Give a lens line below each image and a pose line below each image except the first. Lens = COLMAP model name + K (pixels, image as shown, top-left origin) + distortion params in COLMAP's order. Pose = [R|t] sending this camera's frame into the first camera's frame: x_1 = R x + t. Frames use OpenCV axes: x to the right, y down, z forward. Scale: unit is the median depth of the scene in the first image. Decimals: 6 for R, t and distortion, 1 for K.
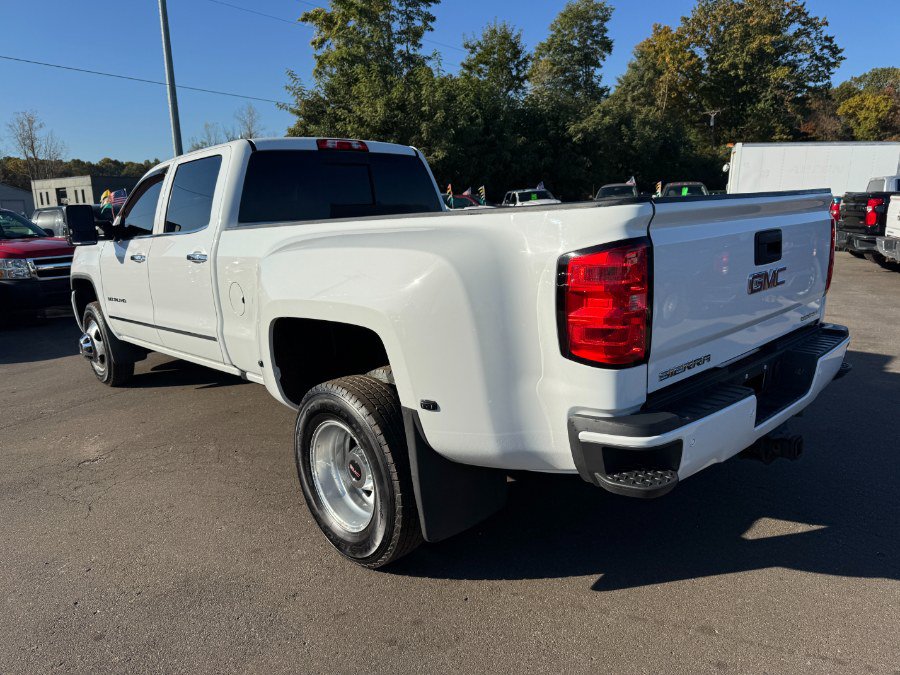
lens RADIAL K [[634.9, 0, 453.0], [0, 634.9, 341.6], [0, 0, 1]] dist [0.003165, -0.003841]
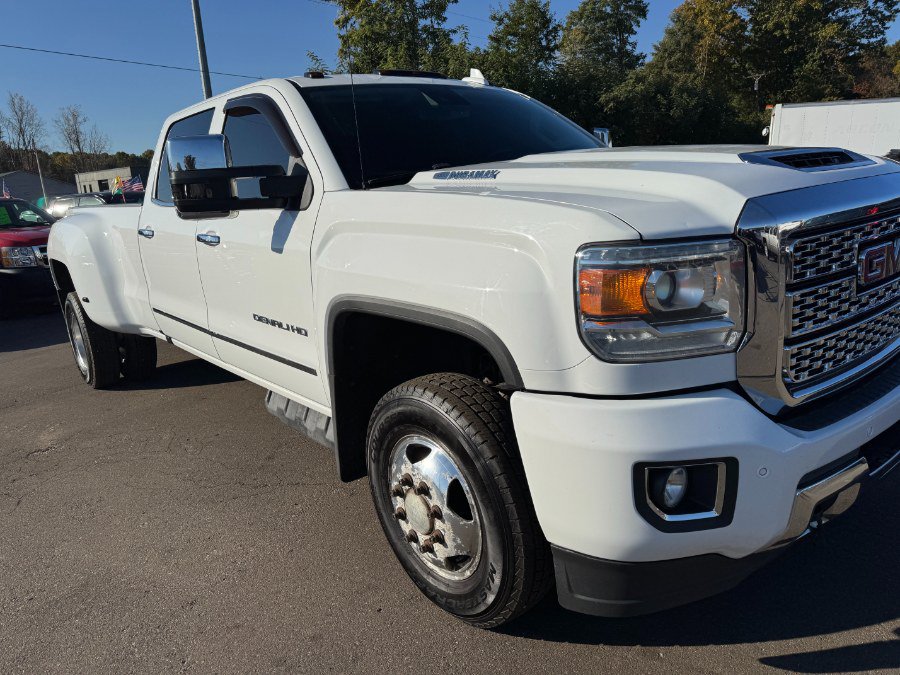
lens RADIAL K [[634.9, 0, 450.4], [0, 634.9, 344.4], [0, 0, 1]] dist [0.003165, -0.003841]
pose [[0.997674, -0.018431, -0.065632, 0.012923], [0.020657, 0.999229, 0.033398, 0.000971], [0.064966, -0.034676, 0.997285, 0.010585]]
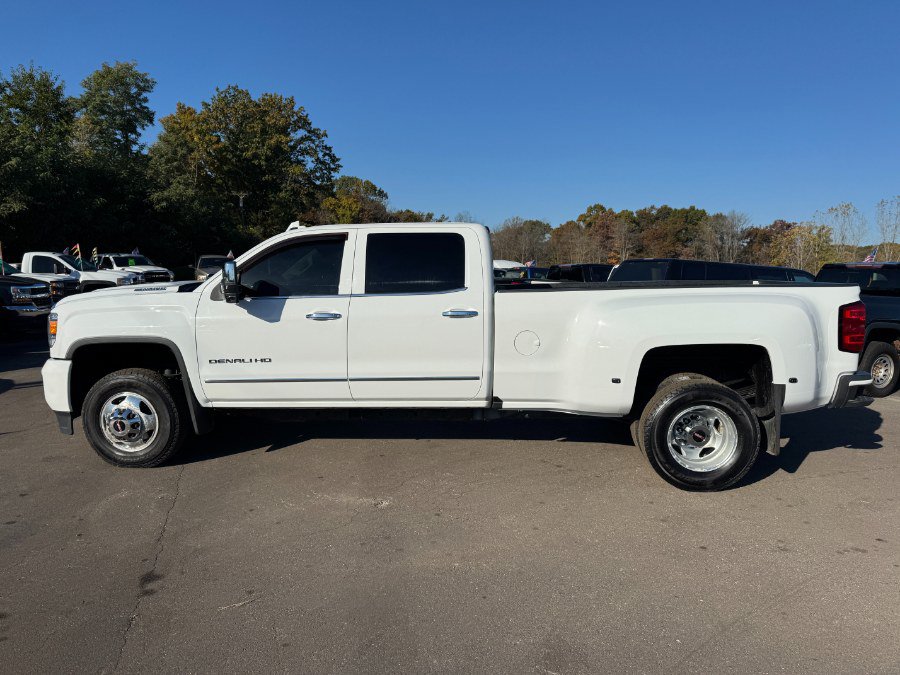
lens RADIAL K [[634.9, 0, 453.6], [0, 634.9, 330.8], [0, 0, 1]] dist [0.003165, -0.003841]
pose [[0.734483, -0.012465, 0.678512, -0.136343], [0.100244, 0.990856, -0.090310, 0.001250], [-0.671182, 0.134348, 0.729016, 0.014925]]
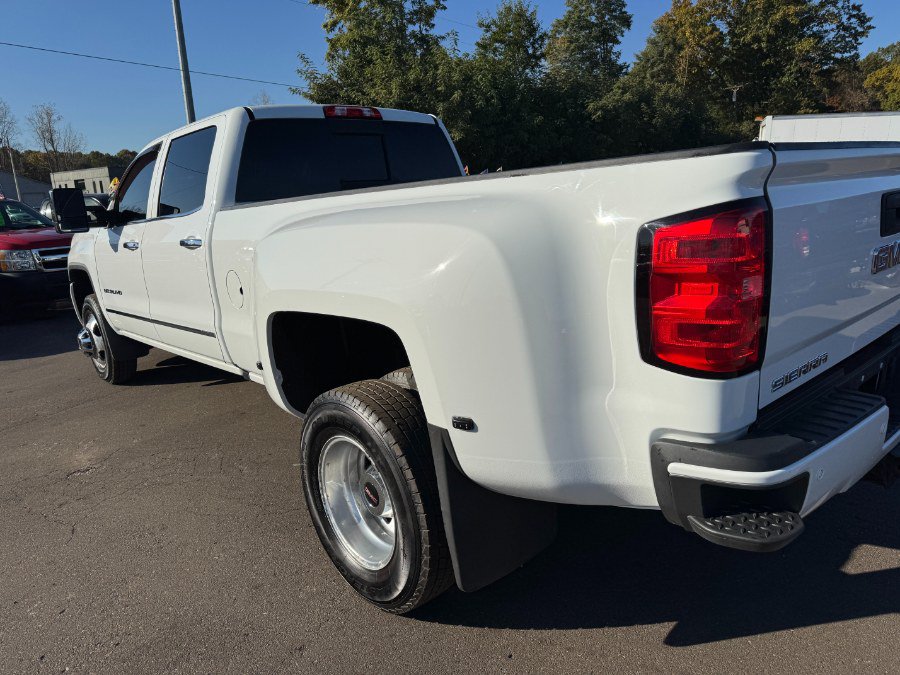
lens RADIAL K [[634.9, 0, 451.2], [0, 634.9, 341.6], [0, 0, 1]] dist [0.003165, -0.003841]
pose [[0.999444, -0.013434, -0.030516, -0.001722], [0.014141, 0.999634, 0.023058, -0.001157], [0.030195, -0.023477, 0.999268, 0.013791]]
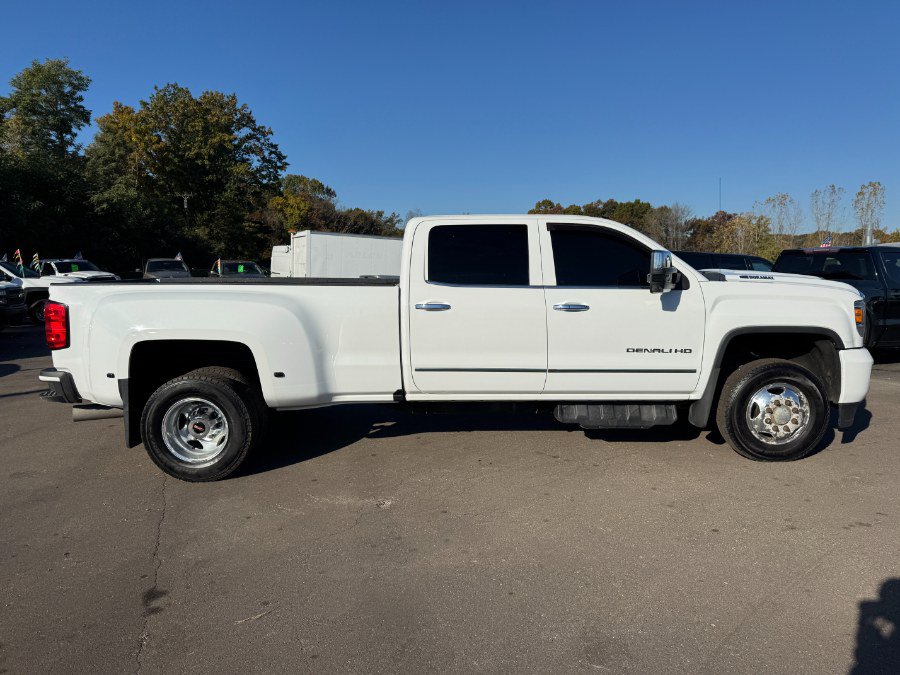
lens RADIAL K [[634.9, 0, 451.6], [0, 634.9, 332.2], [0, 0, 1]] dist [0.003165, -0.003841]
pose [[0.683993, -0.040233, 0.728378, -0.140331], [0.138639, 0.987450, -0.075647, 0.000875], [-0.716193, 0.152724, 0.680987, 0.022698]]
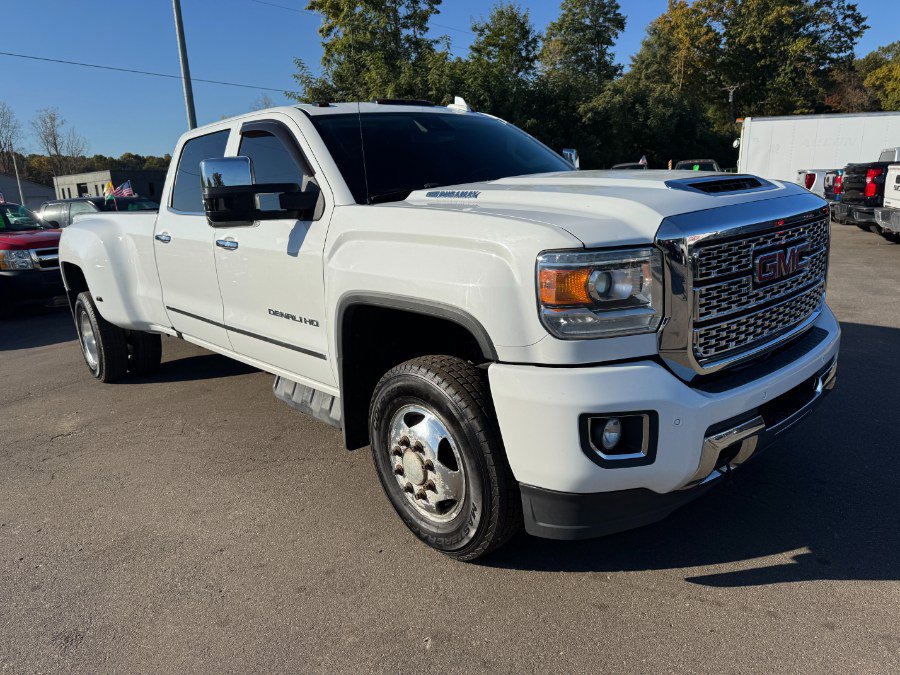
lens RADIAL K [[634.9, 0, 450.5], [0, 634.9, 340.3], [0, 0, 1]] dist [0.003165, -0.003841]
pose [[0.999187, -0.018133, -0.035999, 0.012845], [0.018830, 0.999640, 0.019099, 0.002595], [0.035640, -0.019761, 0.999169, -0.002910]]
